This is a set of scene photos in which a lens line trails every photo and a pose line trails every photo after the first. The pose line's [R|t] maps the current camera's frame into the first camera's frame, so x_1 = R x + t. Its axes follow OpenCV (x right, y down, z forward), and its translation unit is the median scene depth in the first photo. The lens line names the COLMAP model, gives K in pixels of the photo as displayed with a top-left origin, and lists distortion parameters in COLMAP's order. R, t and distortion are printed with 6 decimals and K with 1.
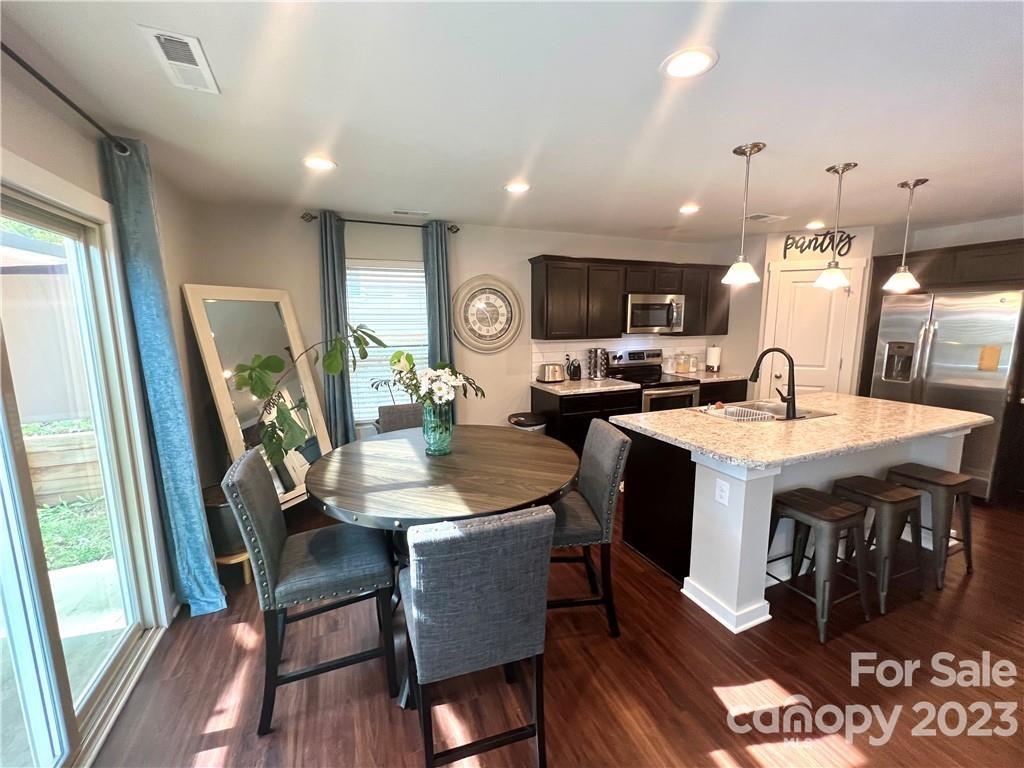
lens RADIAL K [[418.8, 0, 510.7], [0, 418.8, 382.8], [0, 0, 1]] dist [0.000715, -0.000066]
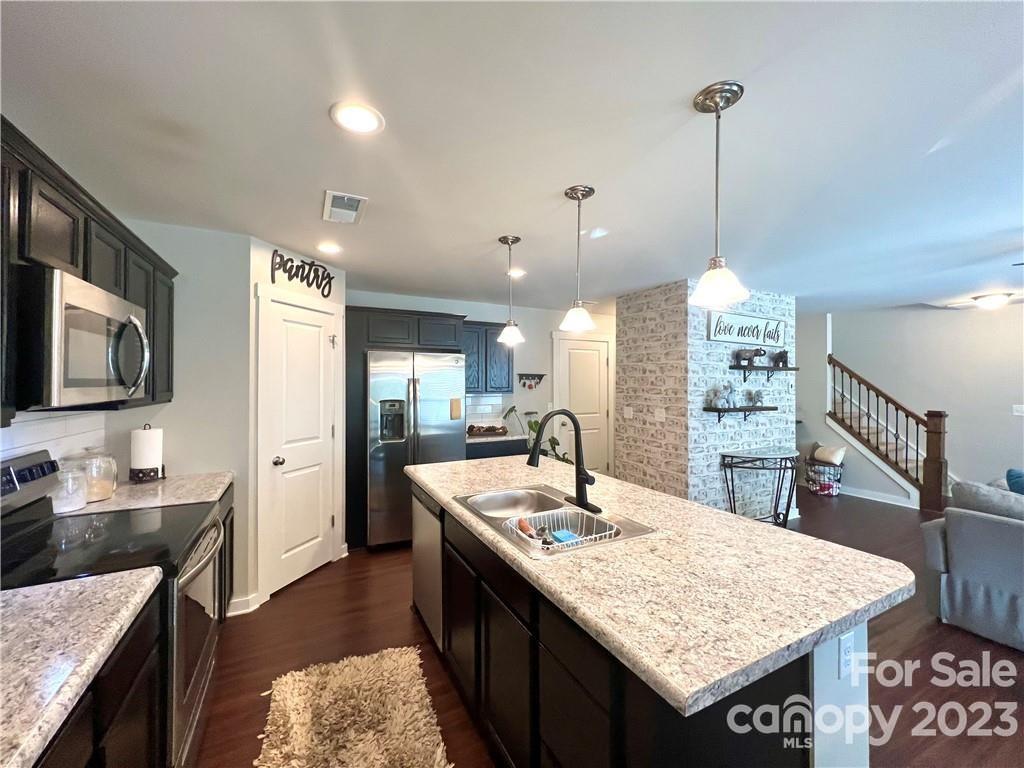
lens RADIAL K [[406.6, 0, 506.4], [0, 406.6, 382.1], [0, 0, 1]] dist [-0.002214, -0.000613]
pose [[-0.073480, 0.009917, 0.997247, -0.007417], [0.151655, 0.988433, 0.001345, -0.091312], [-0.985698, 0.151336, -0.074134, 0.743325]]
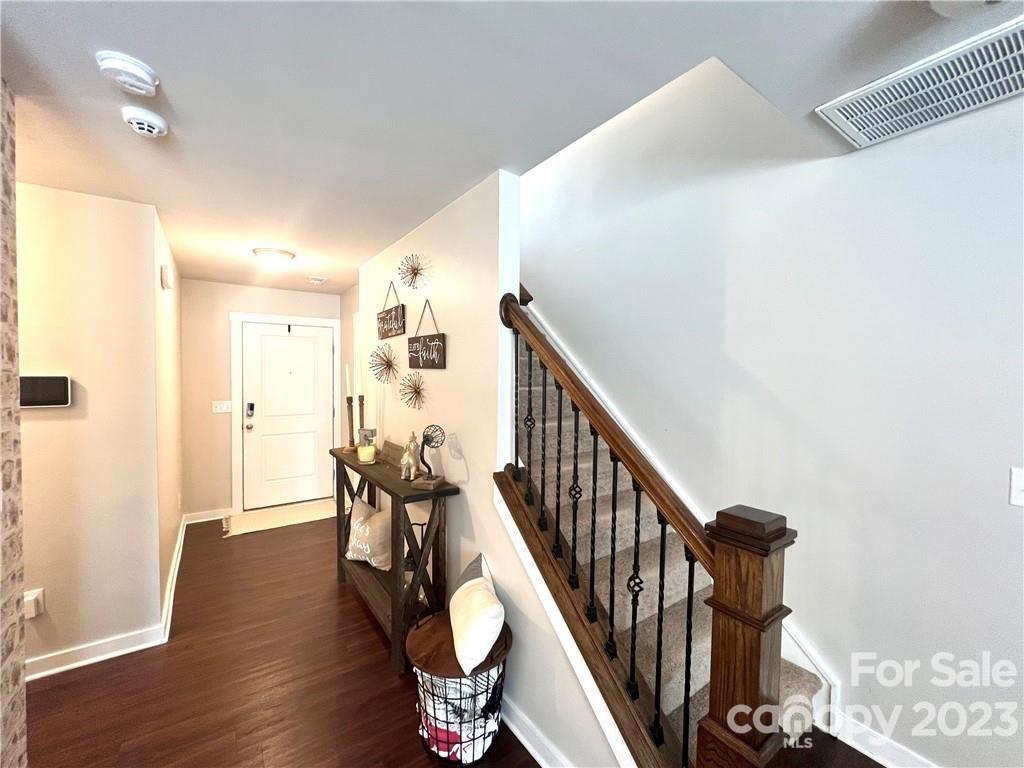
lens RADIAL K [[418.8, 0, 509.7], [0, 418.8, 381.1], [0, 0, 1]] dist [0.000715, -0.000066]
pose [[-0.217715, -0.013217, 0.975923, 0.800510], [0.143144, 0.988664, 0.045323, 0.053349], [-0.965458, 0.149565, -0.213355, -0.308628]]
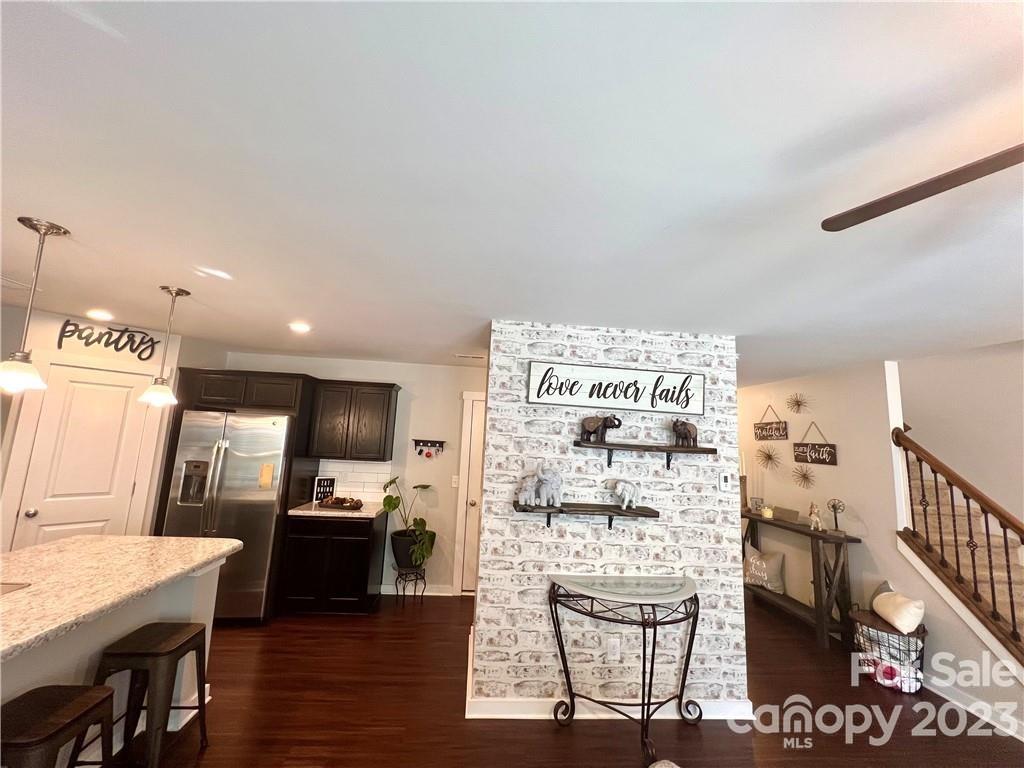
lens RADIAL K [[406.6, 0, 510.9], [0, 406.6, 381.2], [0, 0, 1]] dist [-0.002214, -0.000613]
pose [[0.314313, 0.158431, 0.936006, 0.255396], [0.094969, 0.975782, -0.197054, -0.024094], [-0.944557, 0.150828, 0.291655, 0.047984]]
